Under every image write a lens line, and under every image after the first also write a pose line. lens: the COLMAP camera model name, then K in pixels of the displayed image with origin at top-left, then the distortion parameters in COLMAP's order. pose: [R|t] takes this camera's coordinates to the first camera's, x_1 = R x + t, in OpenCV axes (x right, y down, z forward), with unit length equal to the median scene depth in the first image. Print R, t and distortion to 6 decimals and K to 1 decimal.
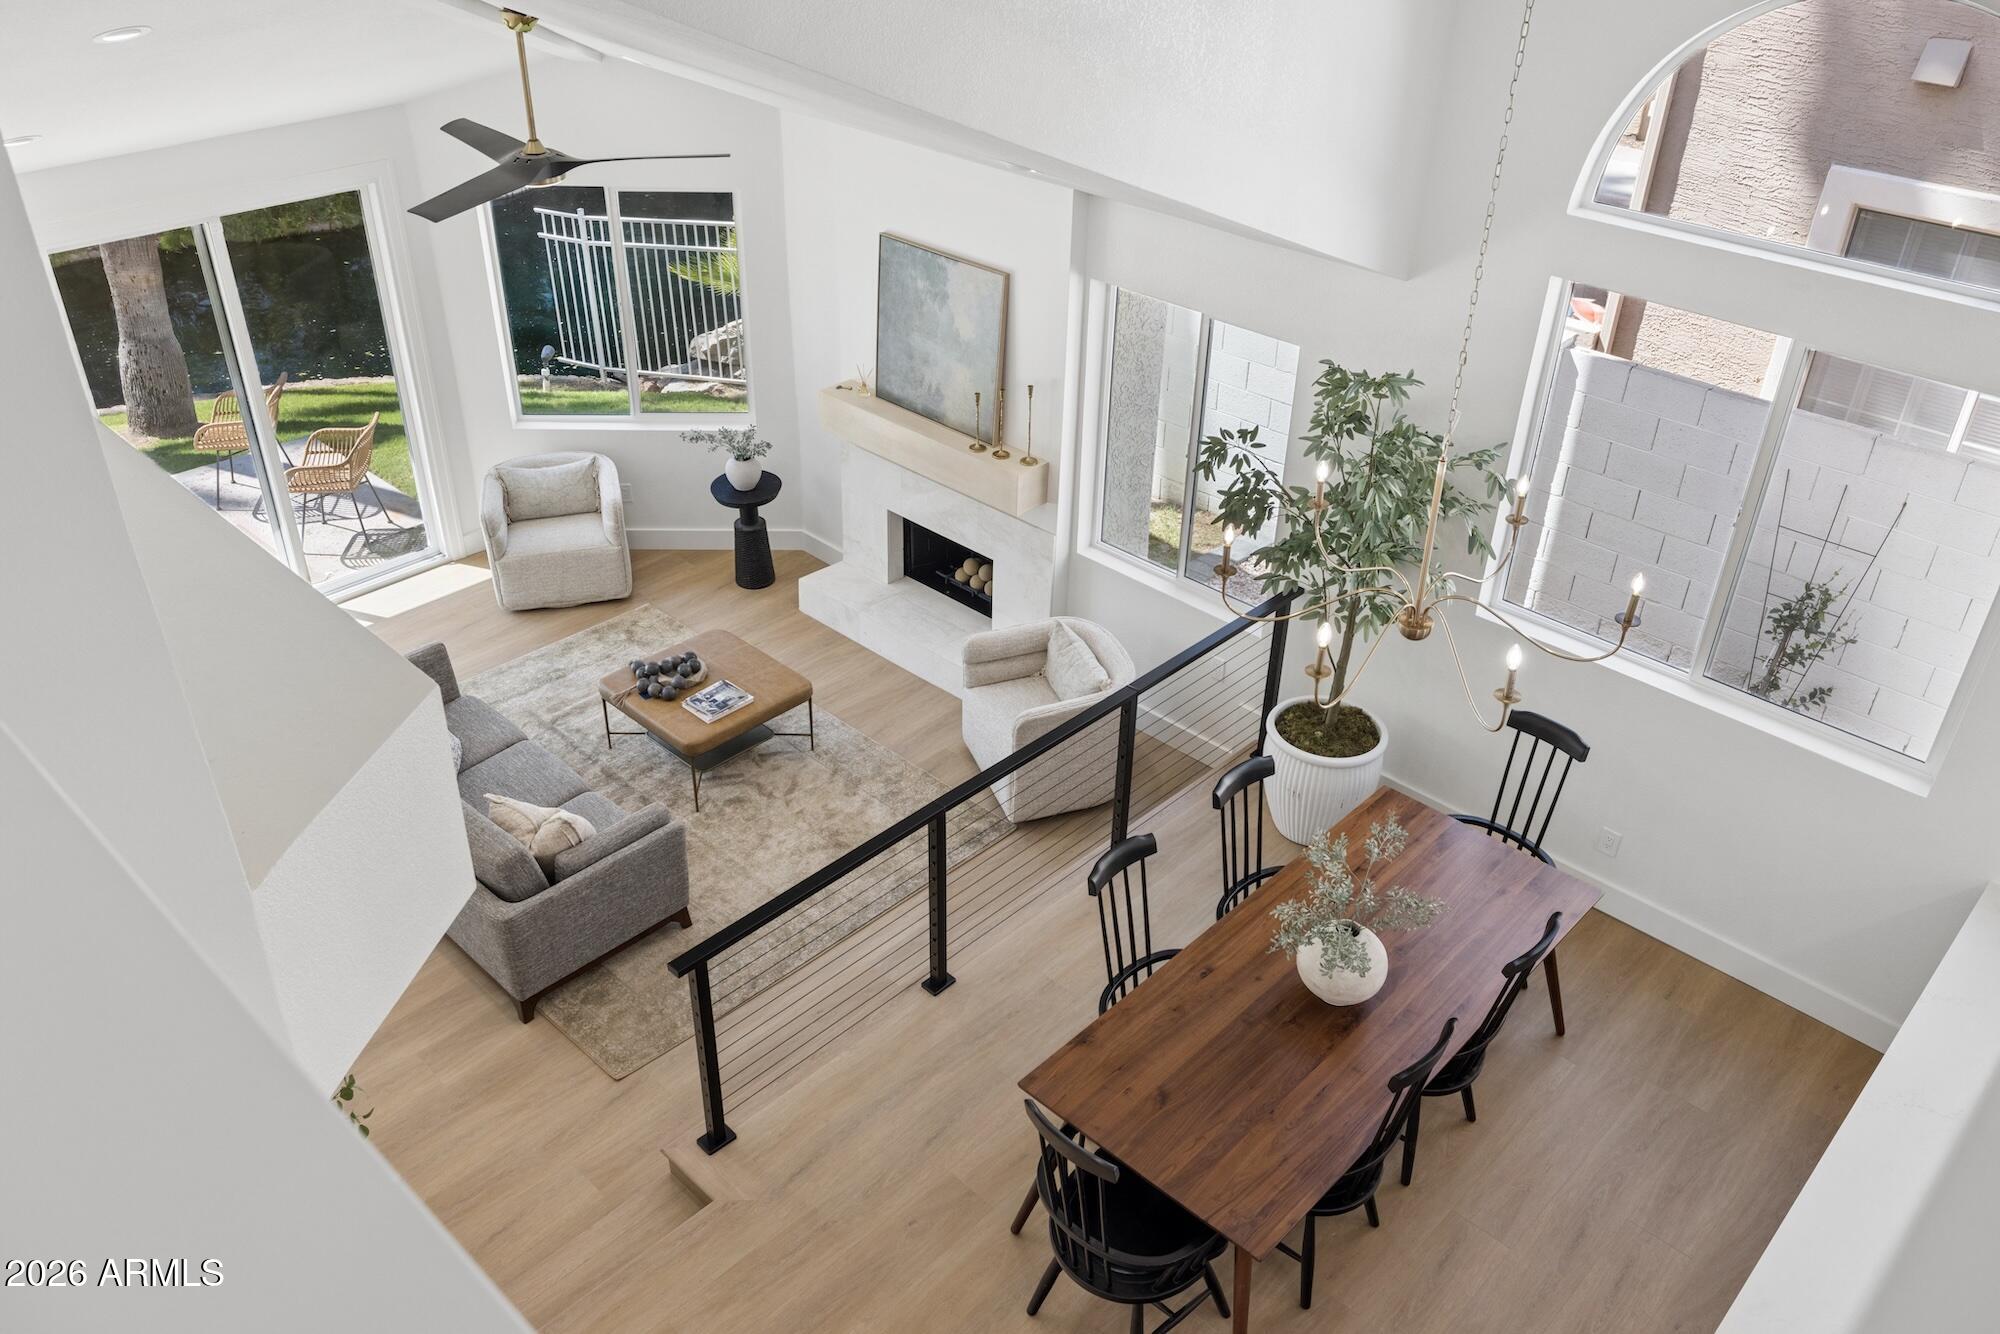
lens RADIAL K [[1535.3, 0, 1011.7], [0, 1535.3, 659.7], [0, 0, 1]] dist [0.002526, -0.000541]
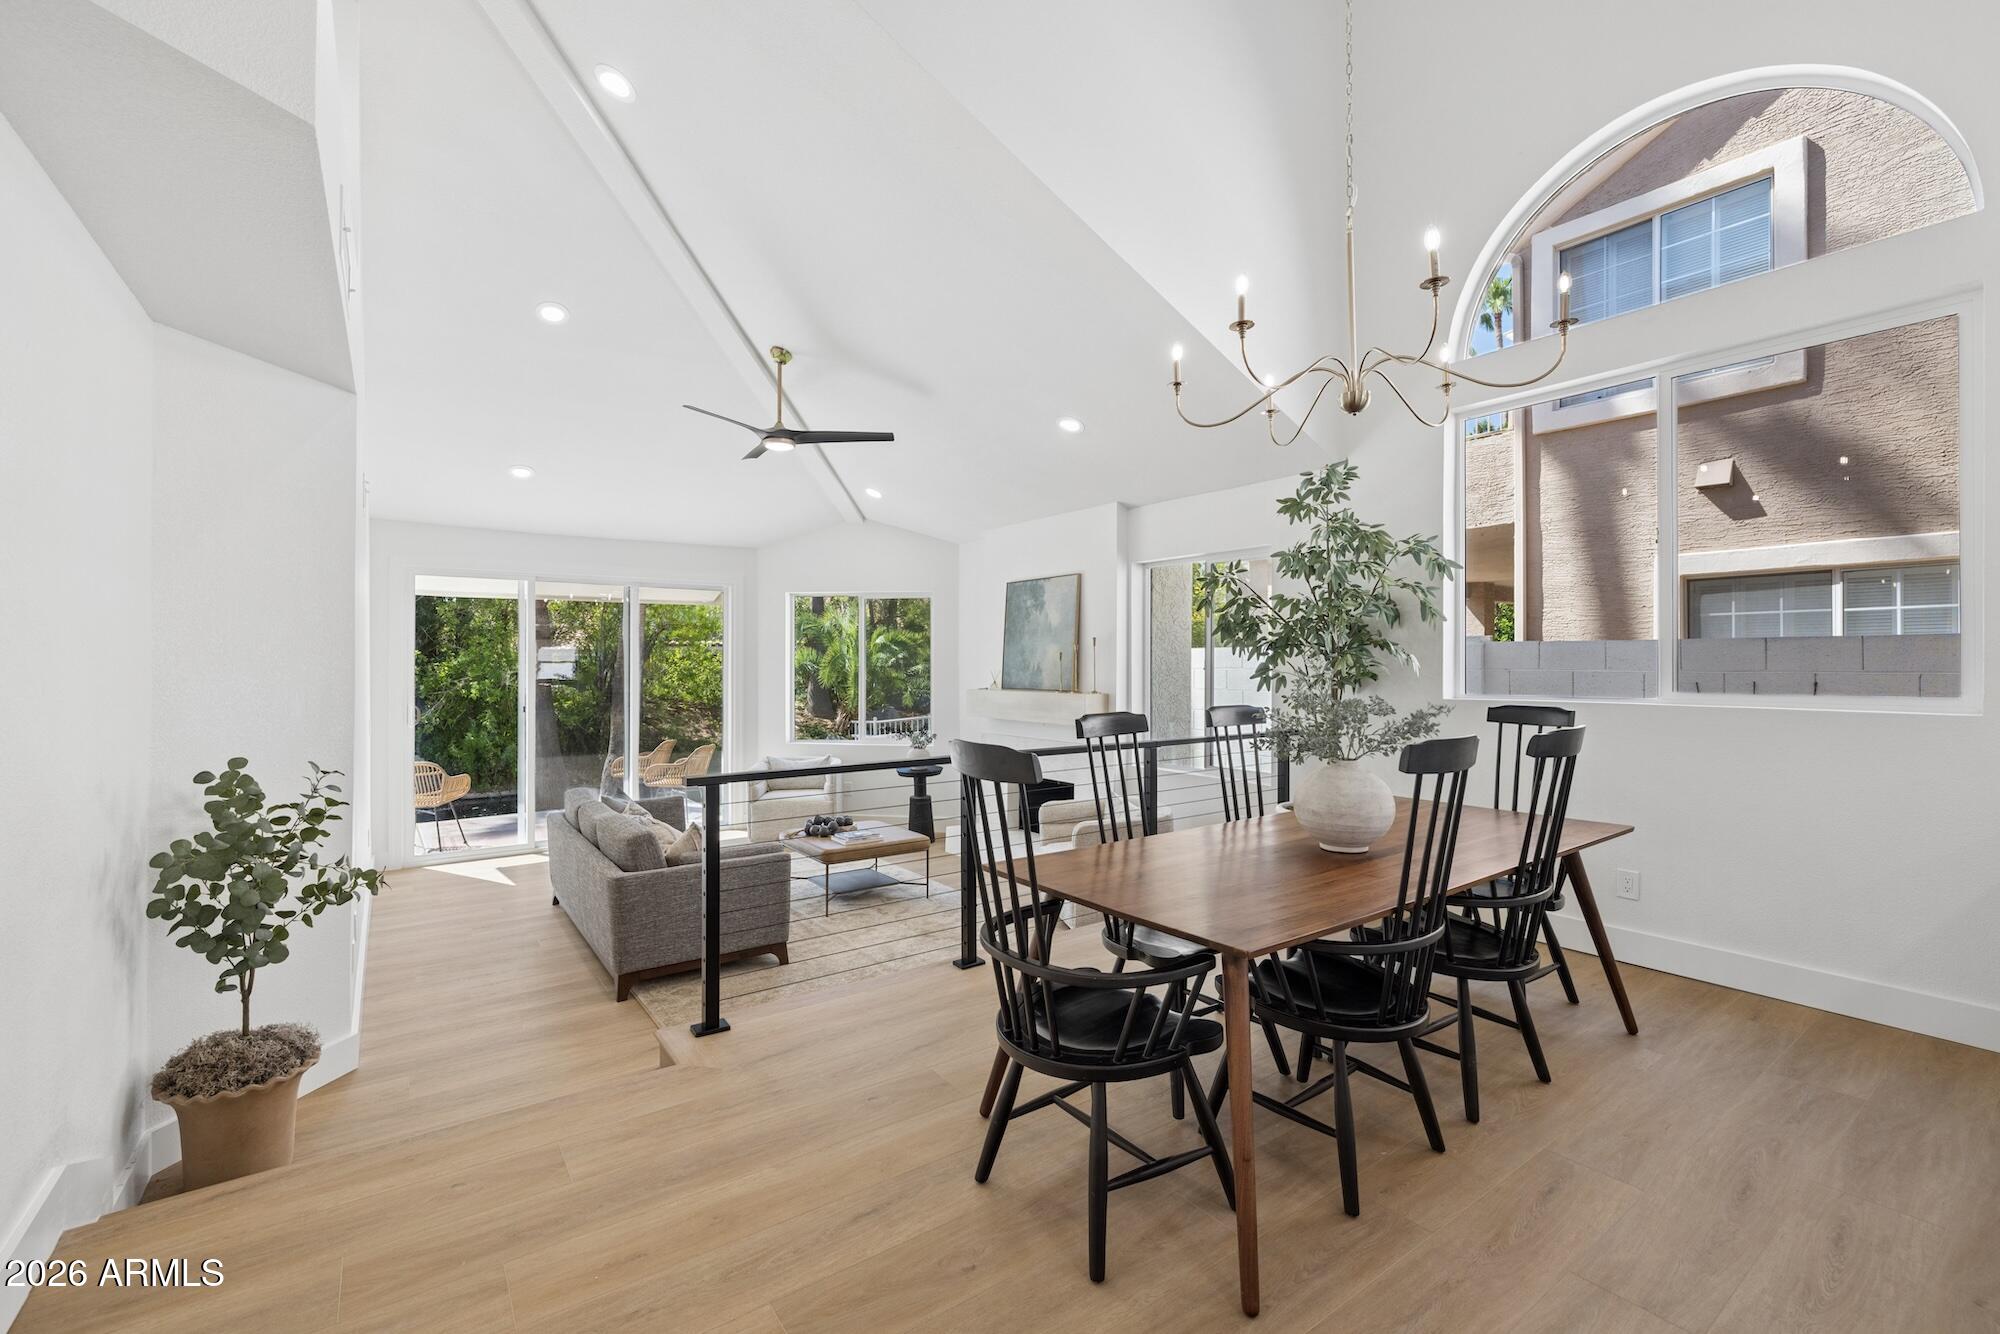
lens RADIAL K [[838.6, 0, 997.1], [0, 838.6, 671.4], [0, 0, 1]] dist [0.000598, -0.000847]
pose [[0.982490, -0.020163, -0.185221, 0.067626], [-0.082110, 0.845521, -0.527590, 0.275941], [0.167246, 0.533561, 0.829061, 0.325931]]
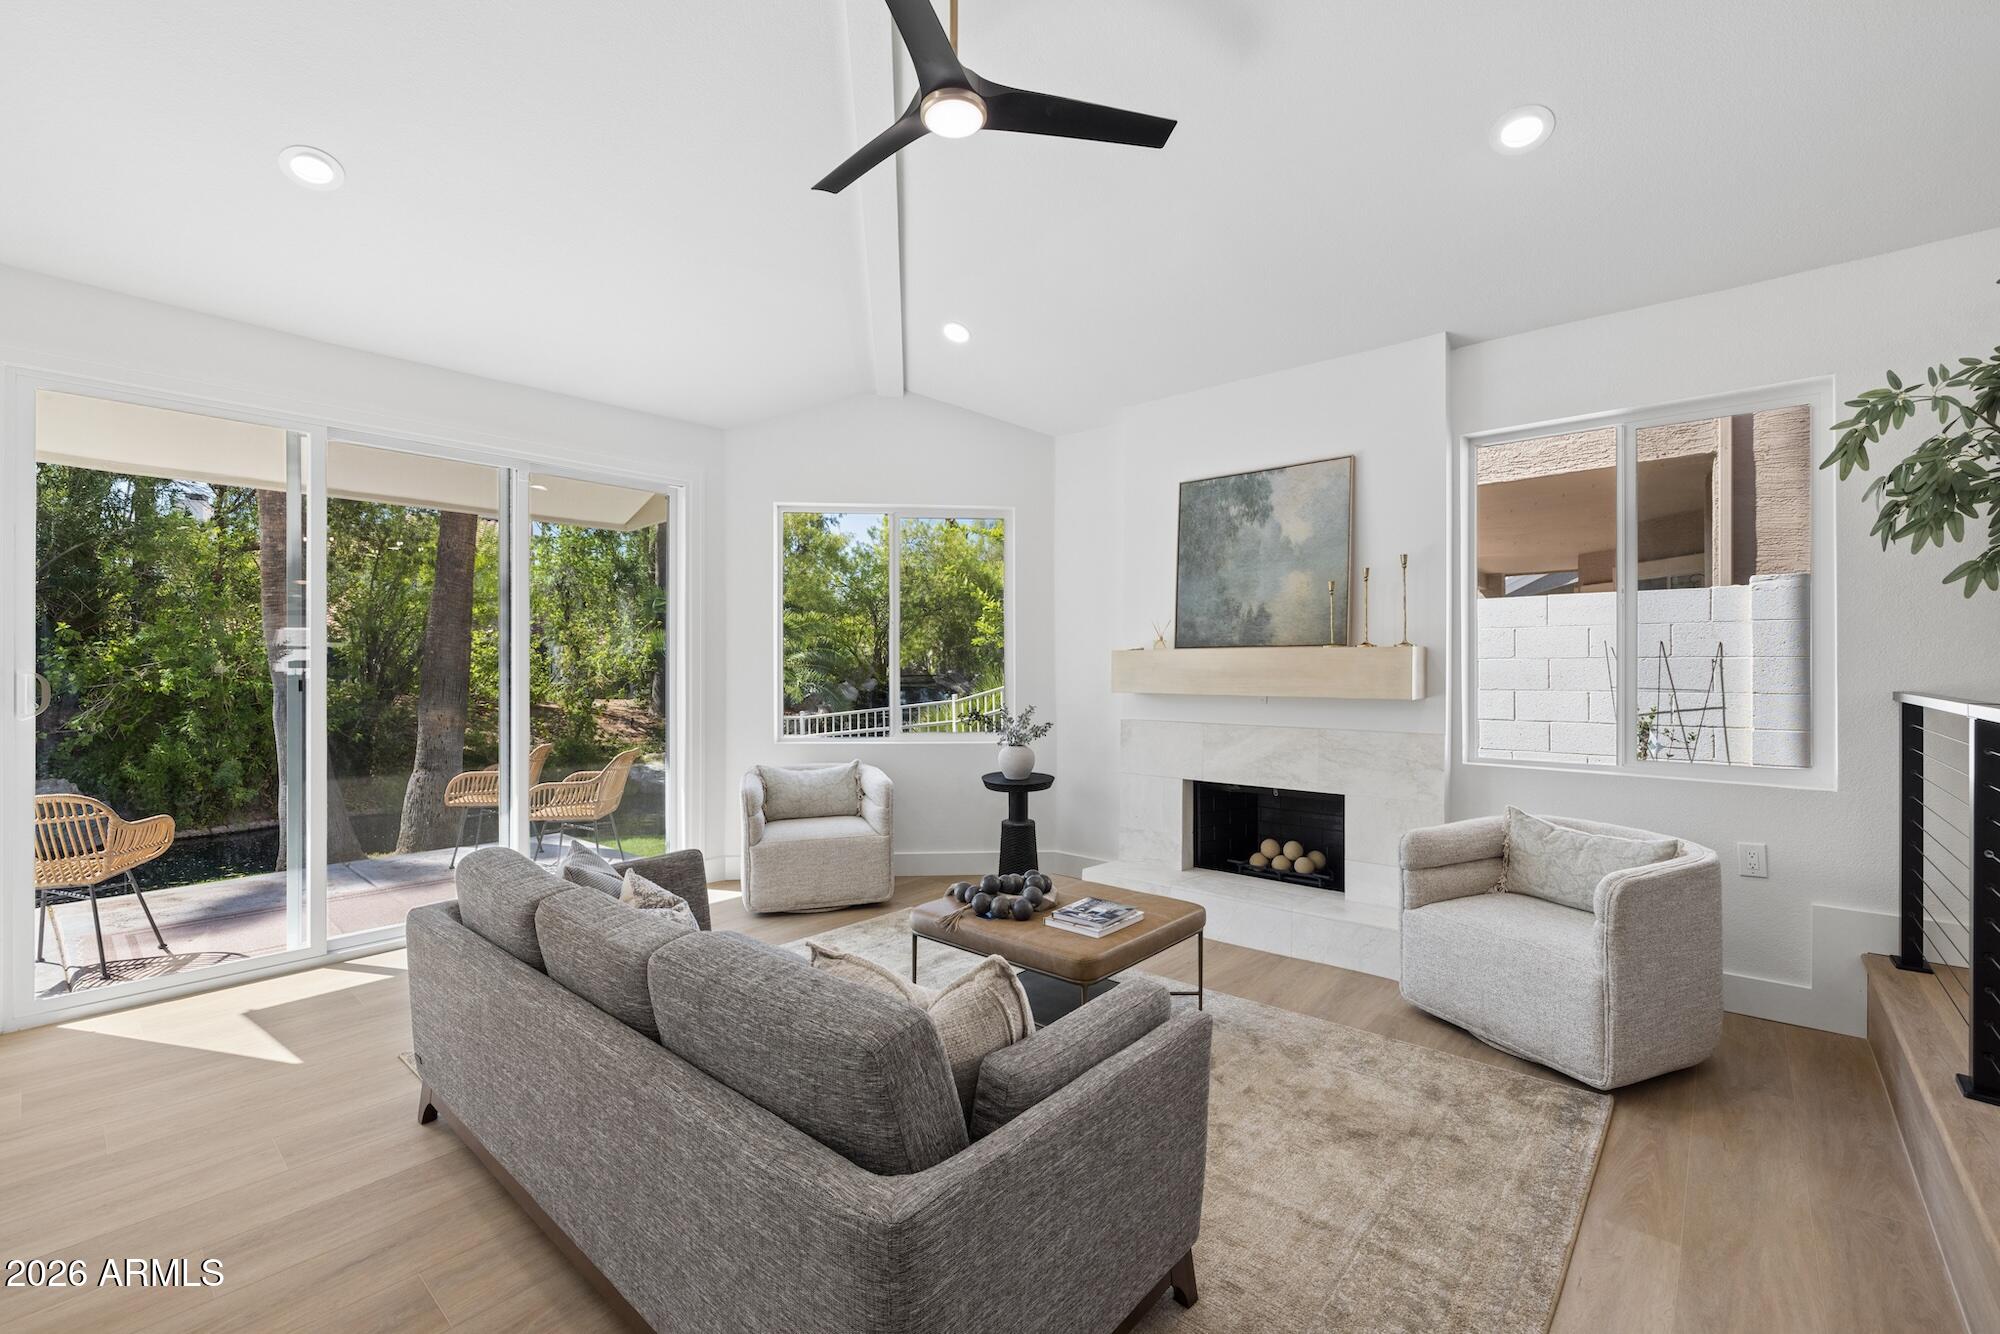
lens RADIAL K [[838.6, 0, 997.1], [0, 838.6, 671.4], [0, 0, 1]] dist [0.000598, -0.000847]
pose [[0.998818, -0.022782, 0.042934, -0.243010], [0.042206, 0.844619, -0.533702, 0.129133], [-0.024104, 0.534883, 0.844582, 0.612598]]
